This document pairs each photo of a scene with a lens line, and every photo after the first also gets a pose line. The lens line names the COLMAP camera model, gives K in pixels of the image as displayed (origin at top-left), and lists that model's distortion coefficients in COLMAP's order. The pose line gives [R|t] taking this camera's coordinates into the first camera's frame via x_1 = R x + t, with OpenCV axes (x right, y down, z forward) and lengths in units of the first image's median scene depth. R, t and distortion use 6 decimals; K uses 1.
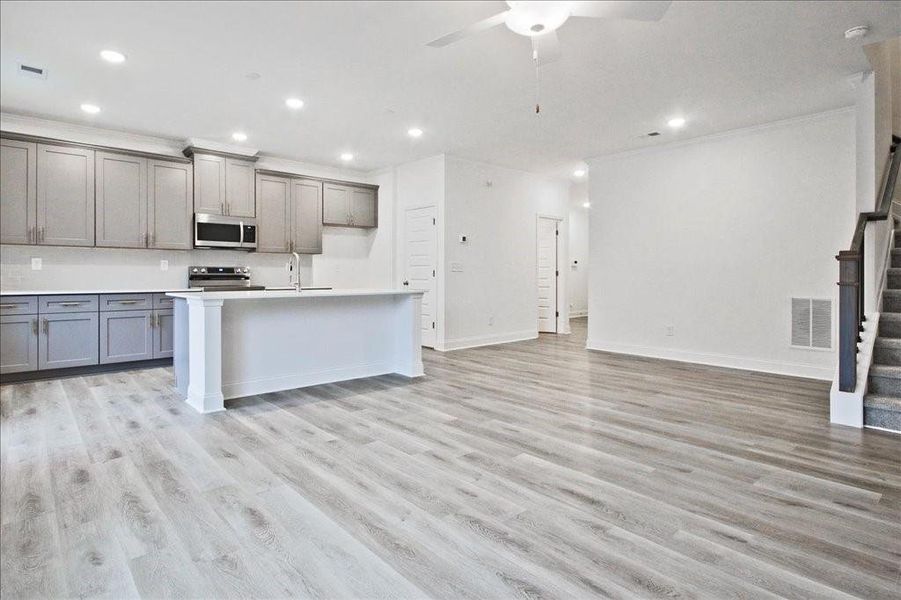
lens RADIAL K [[478.0, 0, 444.6], [0, 478.0, 277.8], [0, 0, 1]] dist [-0.001835, 0.000500]
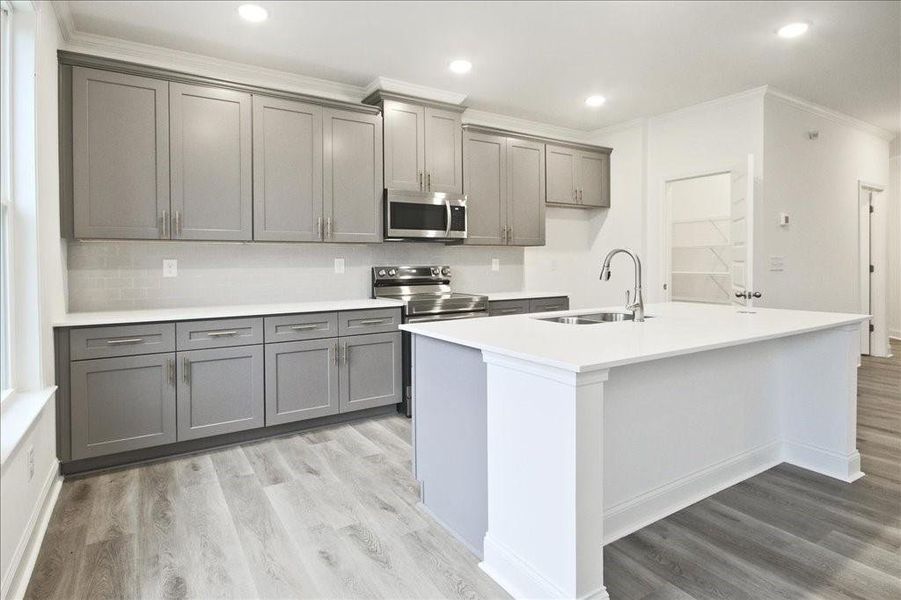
lens RADIAL K [[483.6, 0, 494.8], [0, 483.6, 266.1], [0, 0, 1]] dist [-0.005697, -0.000368]
pose [[0.995590, -0.010062, -0.093267, -0.304138], [0.010284, 0.999945, 0.001904, -0.025422], [0.093243, -0.002855, 0.995639, 0.332924]]
